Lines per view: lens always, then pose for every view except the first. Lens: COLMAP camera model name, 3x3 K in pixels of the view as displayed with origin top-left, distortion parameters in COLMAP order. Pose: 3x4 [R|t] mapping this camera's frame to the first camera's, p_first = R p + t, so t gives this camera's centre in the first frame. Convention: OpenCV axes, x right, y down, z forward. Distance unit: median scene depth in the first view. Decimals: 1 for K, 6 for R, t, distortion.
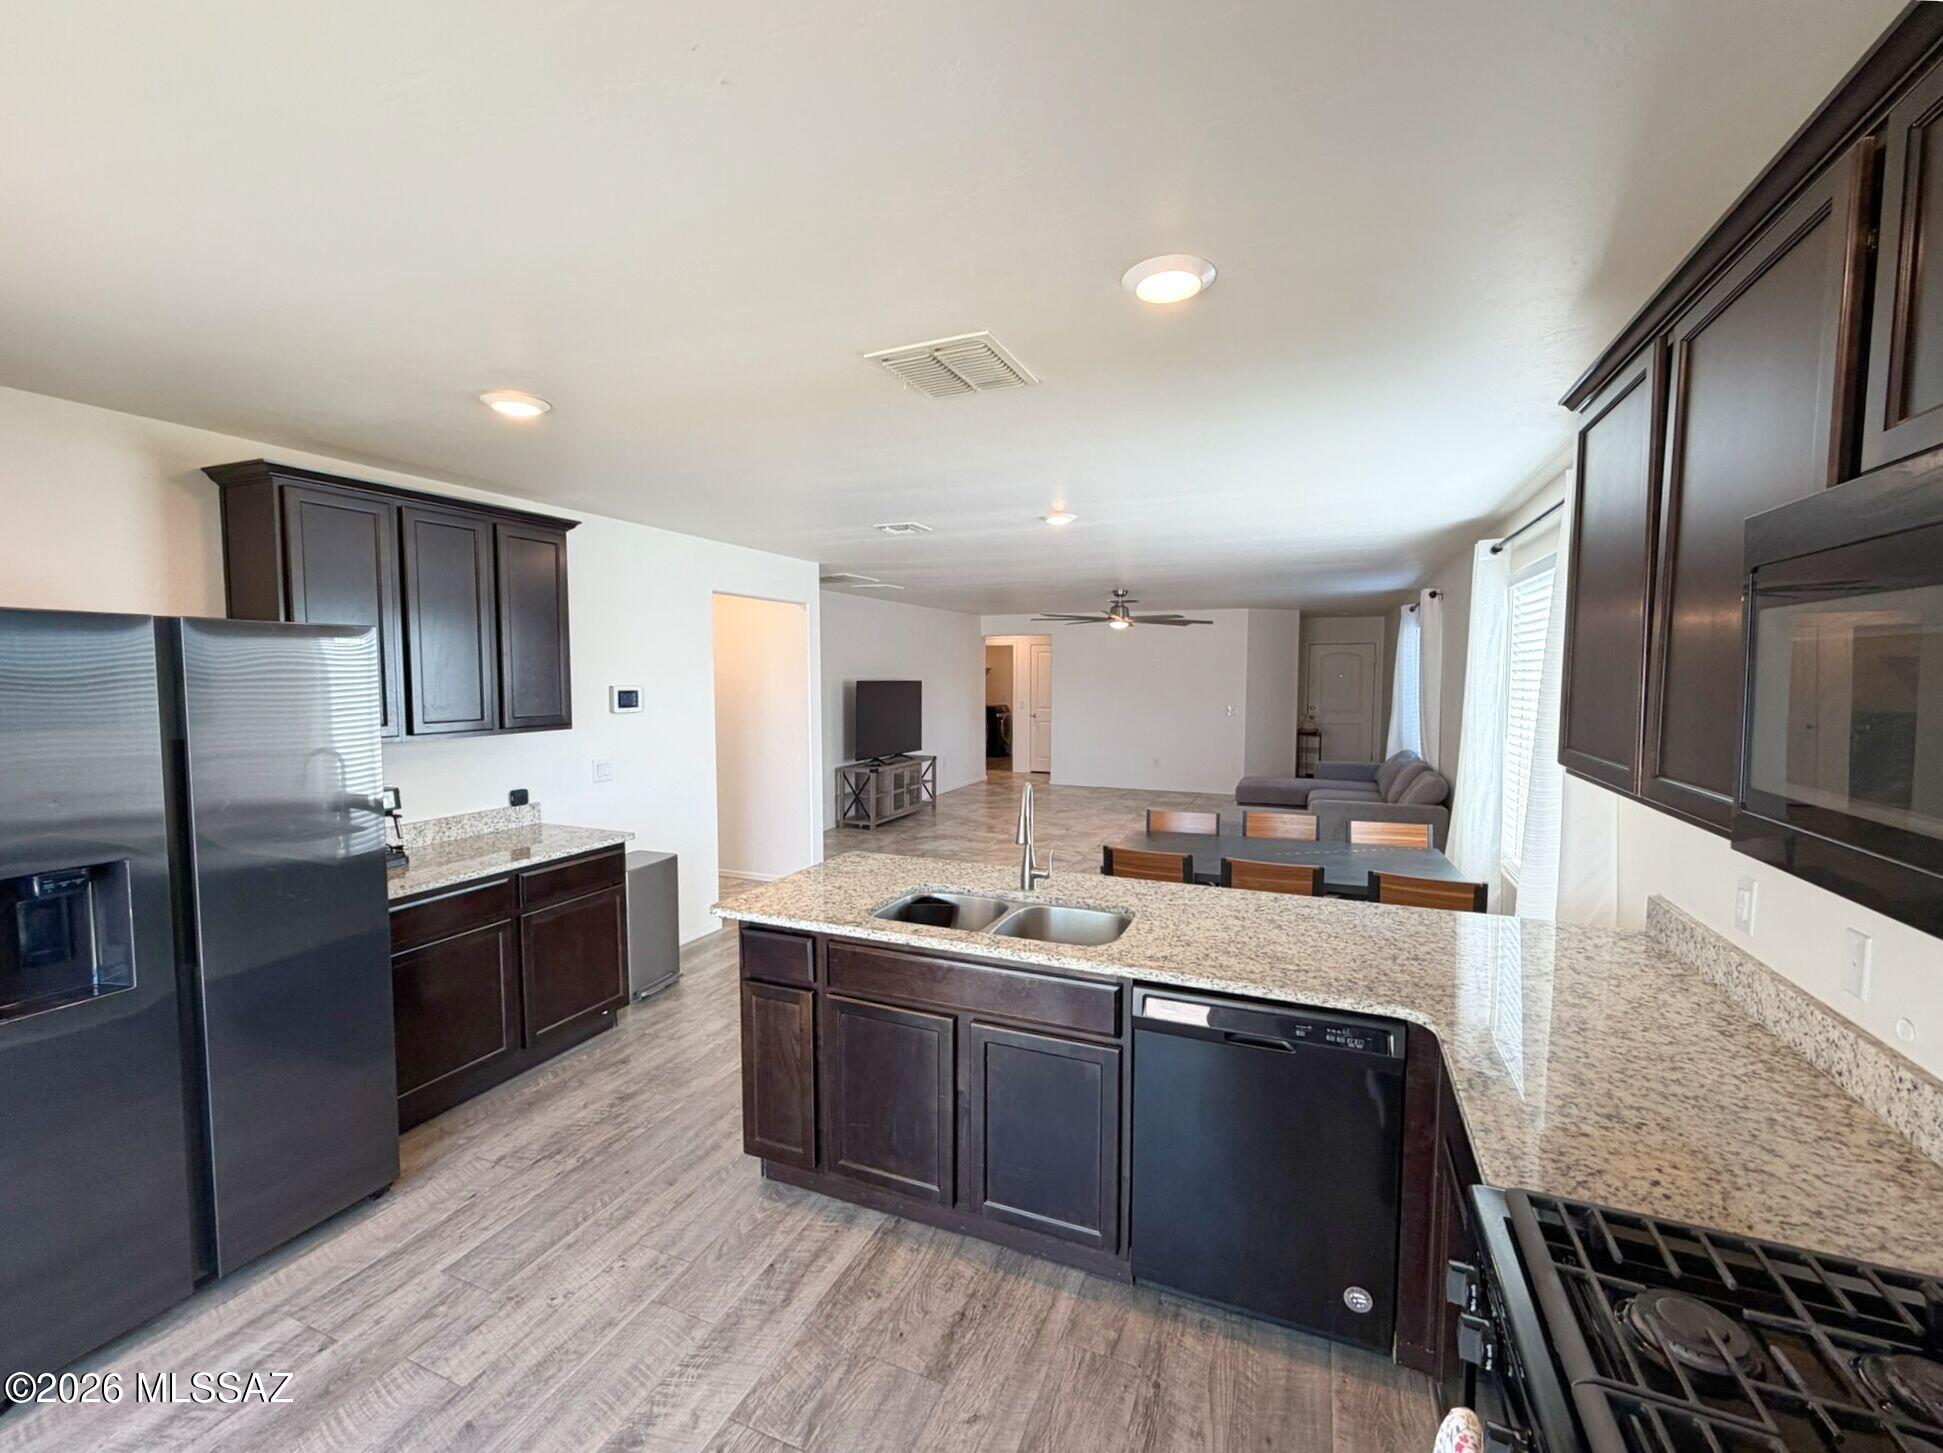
lens RADIAL K [[778.6, 0, 964.7], [0, 778.6, 727.5], [0, 0, 1]] dist [0.000579, 0.000434]
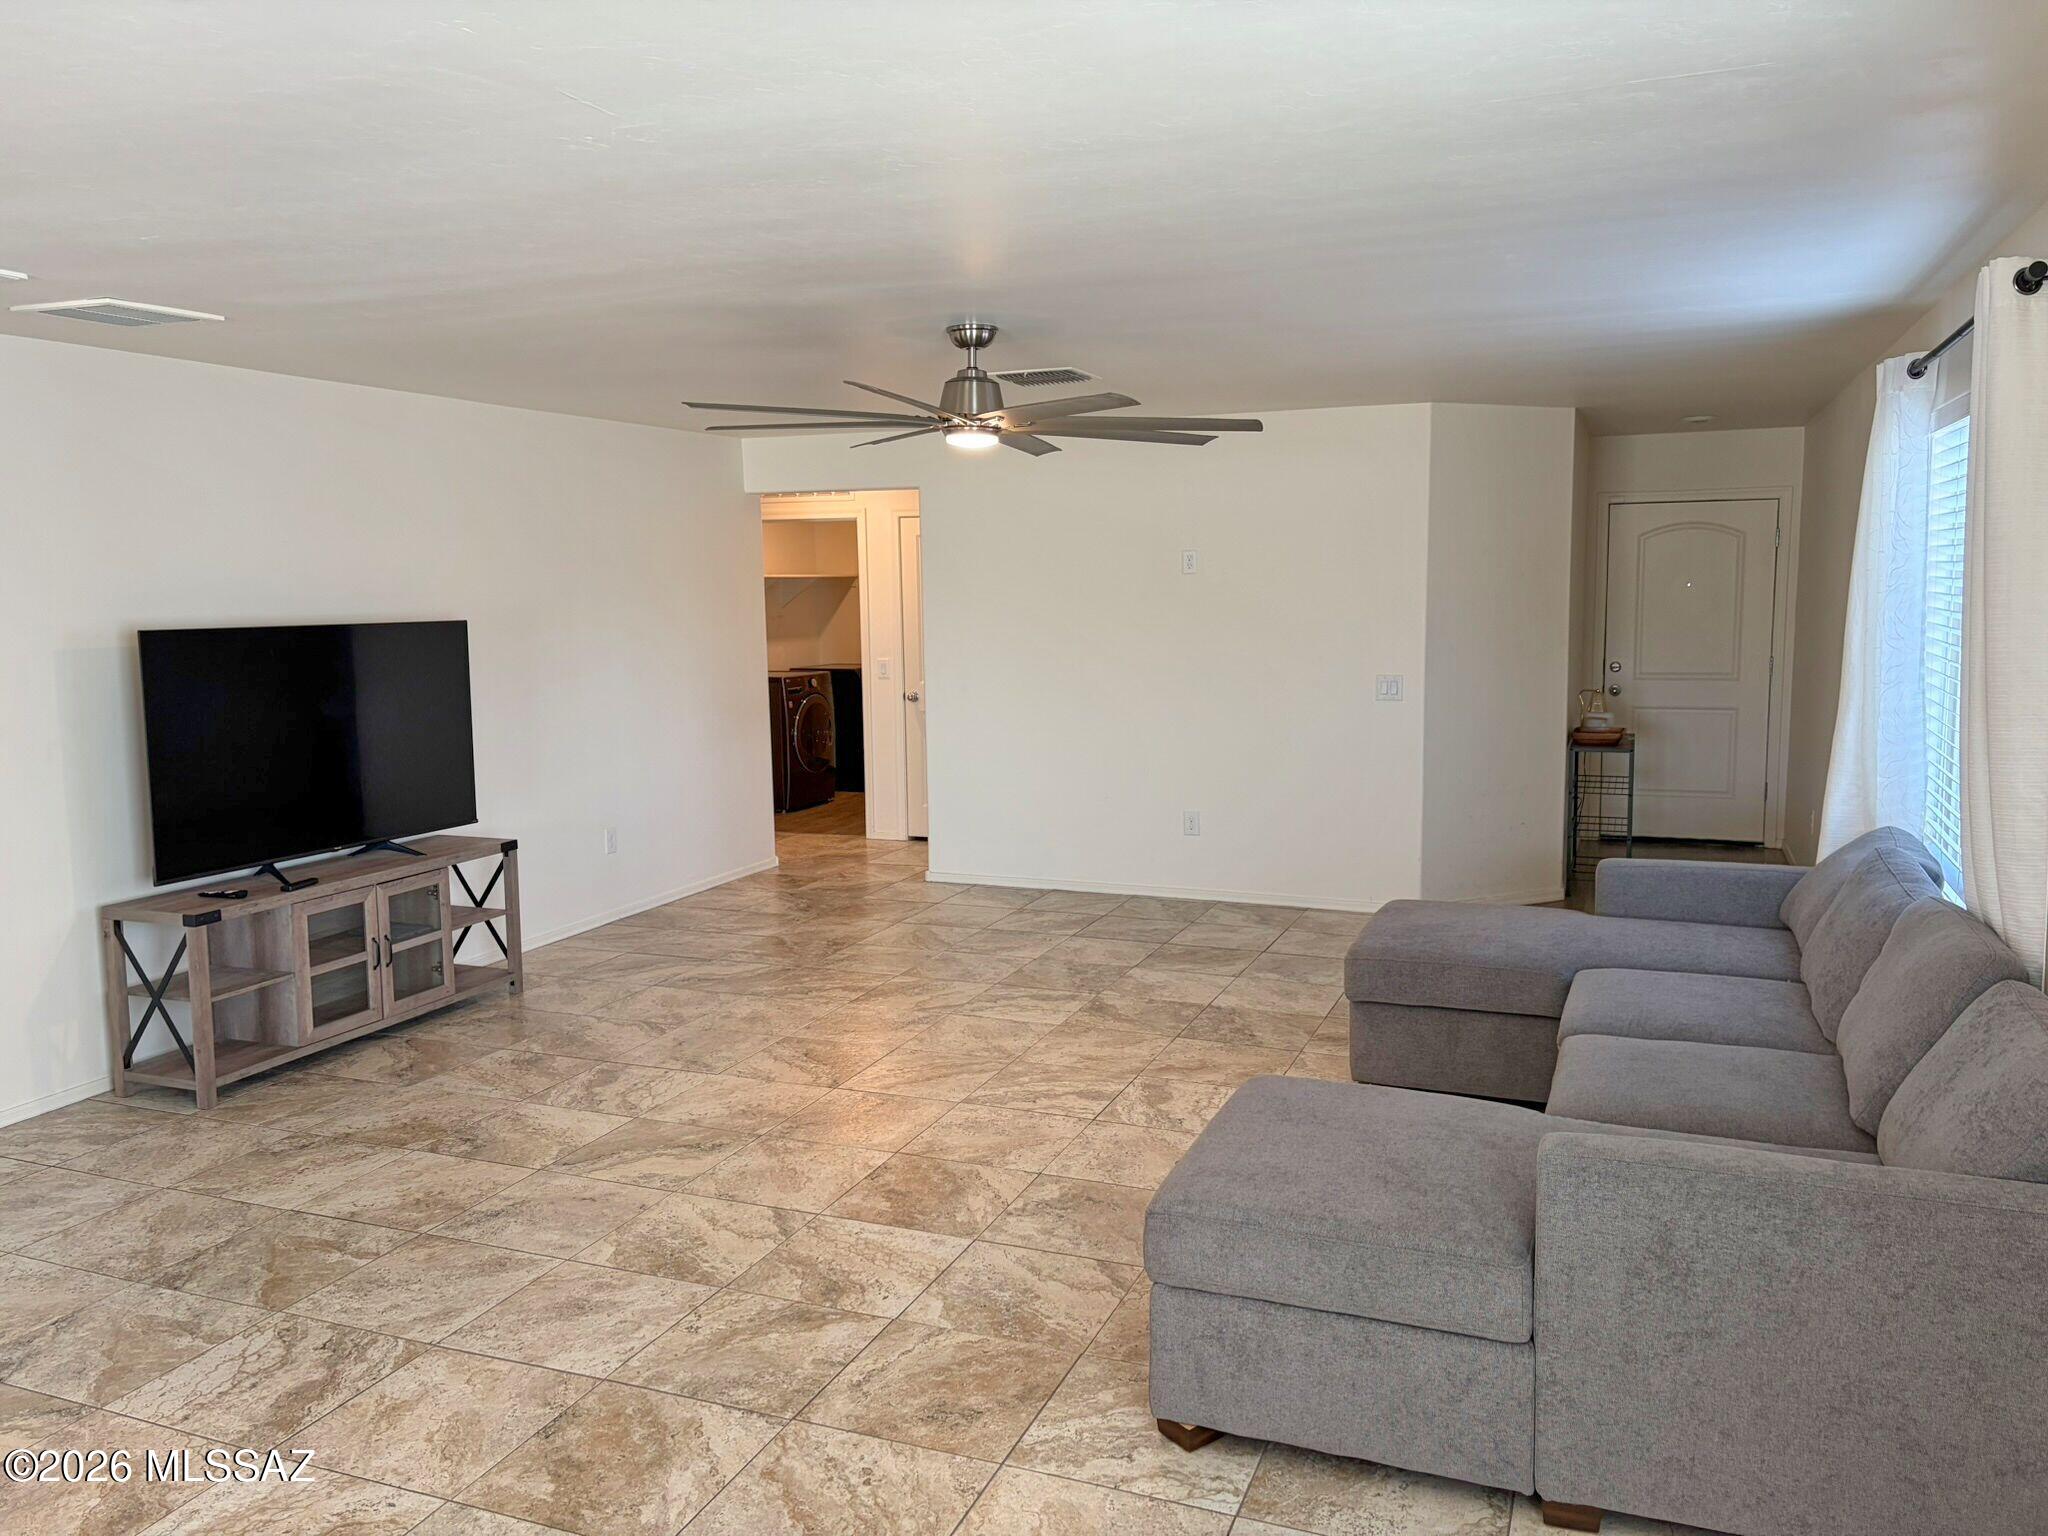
lens RADIAL K [[1570.1, 0, 1024.0], [0, 1570.1, 768.0], [0, 0, 1]] dist [0.037954, -0.007499]
pose [[0.998606, -0.014390, 0.050776, 0.158507], [0.012027, 0.998843, 0.046553, -0.025372], [-0.051387, -0.045877, 0.997624, 0.318615]]
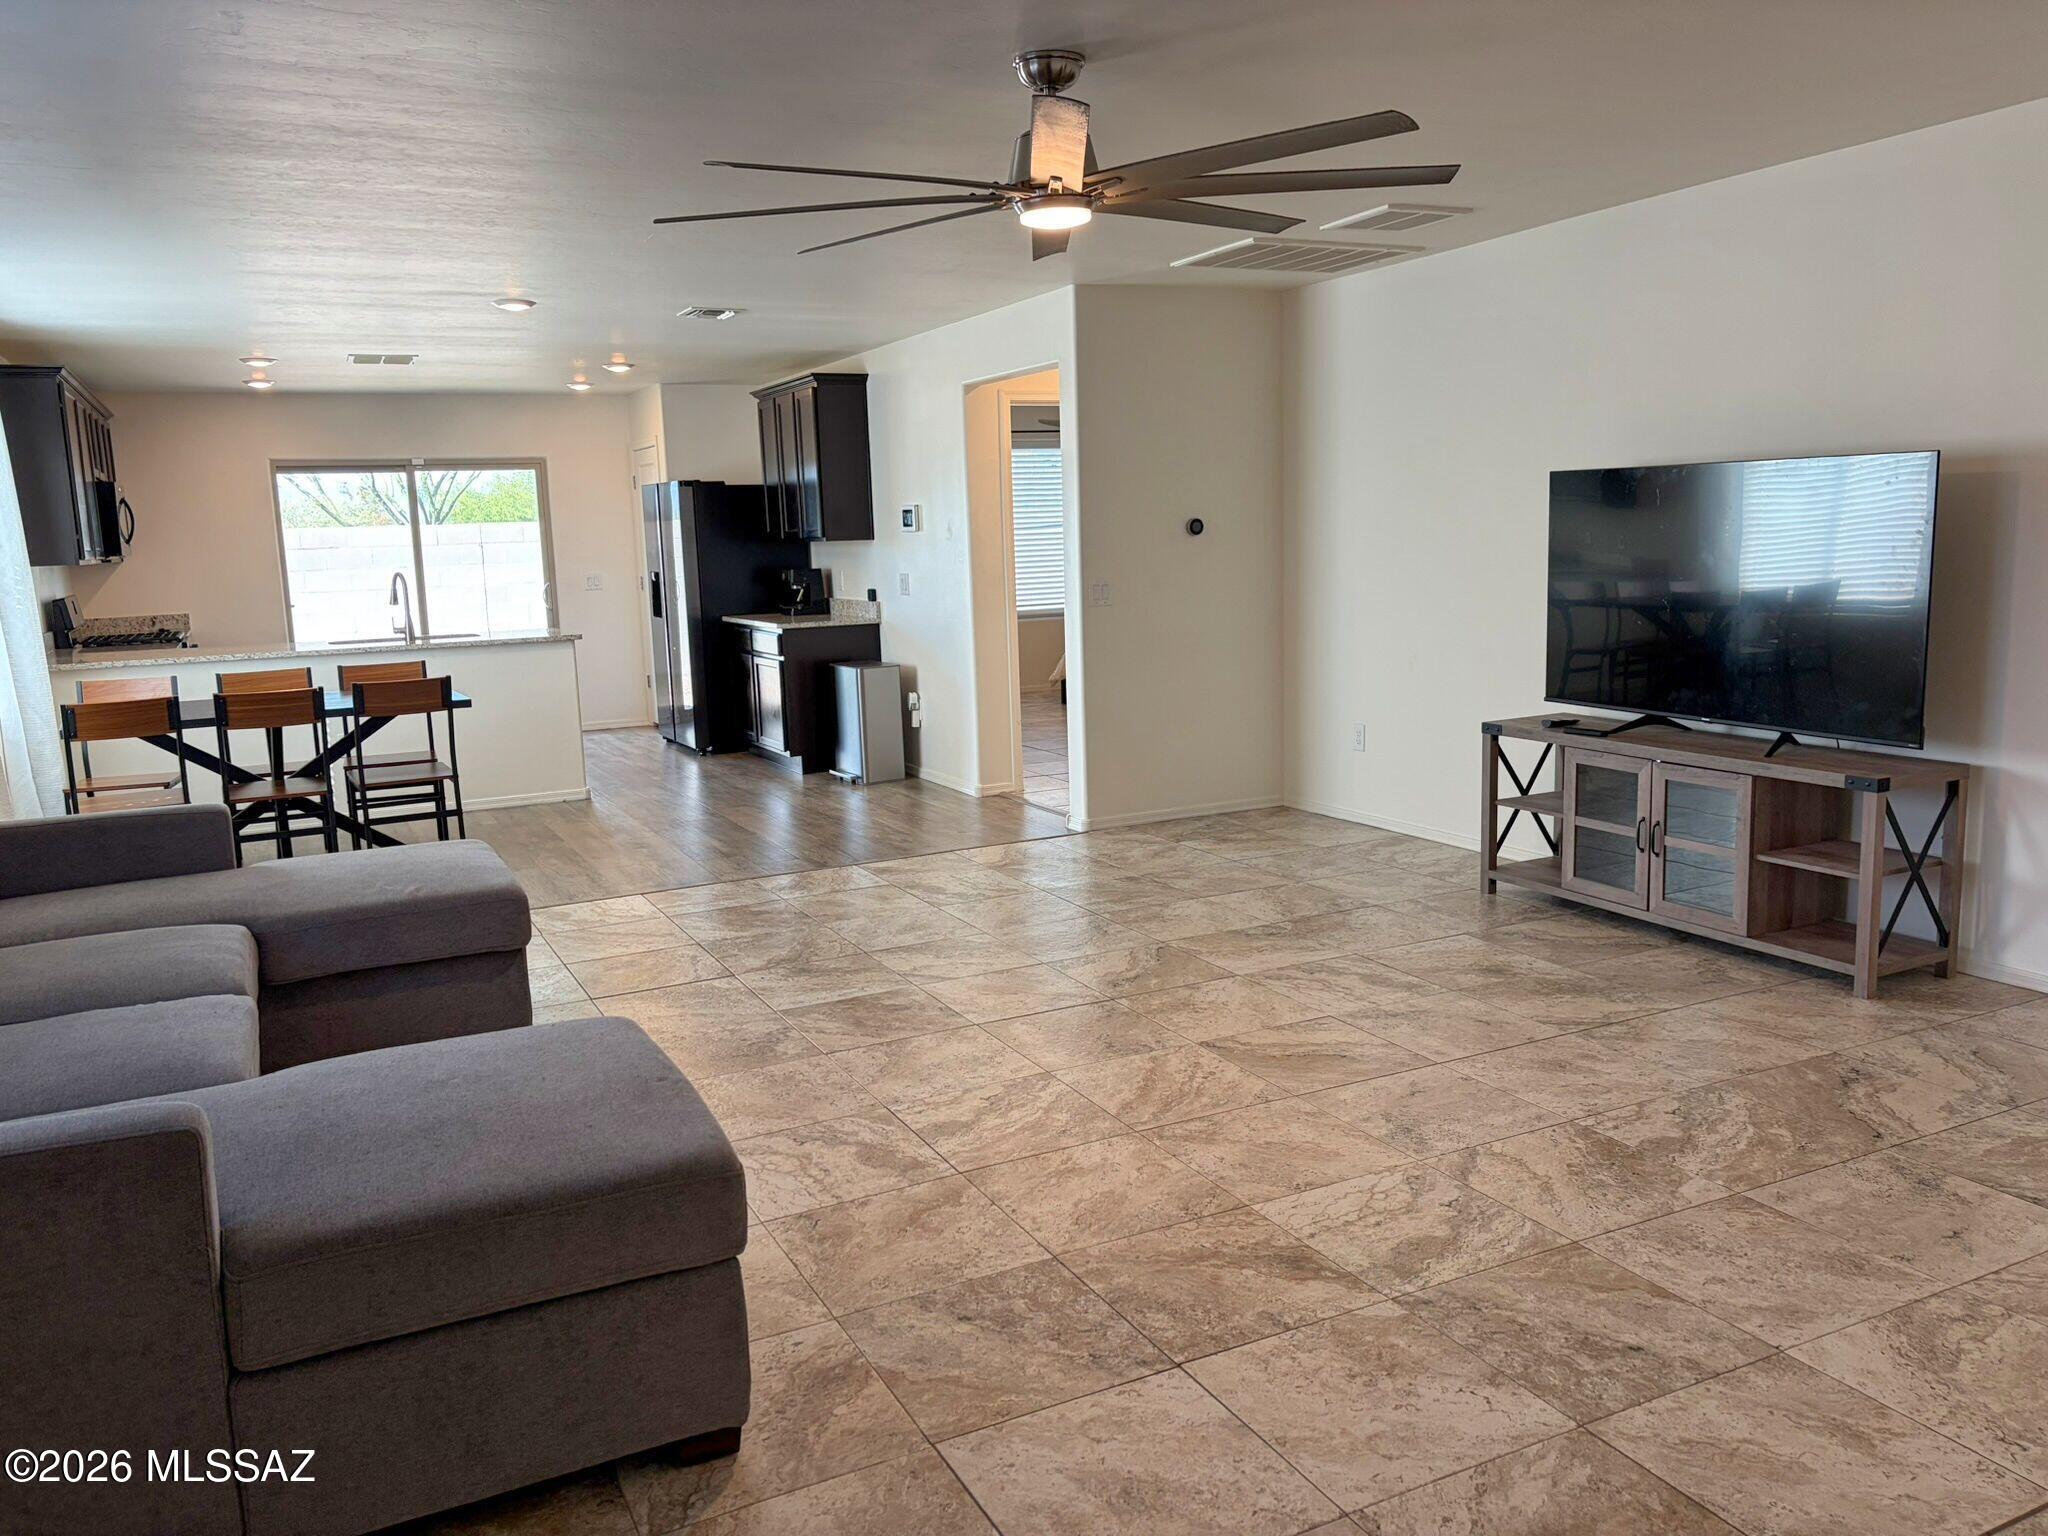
lens RADIAL K [[1570.1, 0, 1024.0], [0, 1570.1, 768.0], [0, 0, 1]] dist [0.037954, -0.007499]
pose [[-0.635346, 0.144811, -0.758528, 0.498835], [-0.022183, 0.978432, 0.205373, -0.060020], [0.771909, 0.147309, -0.618431, 1.134863]]
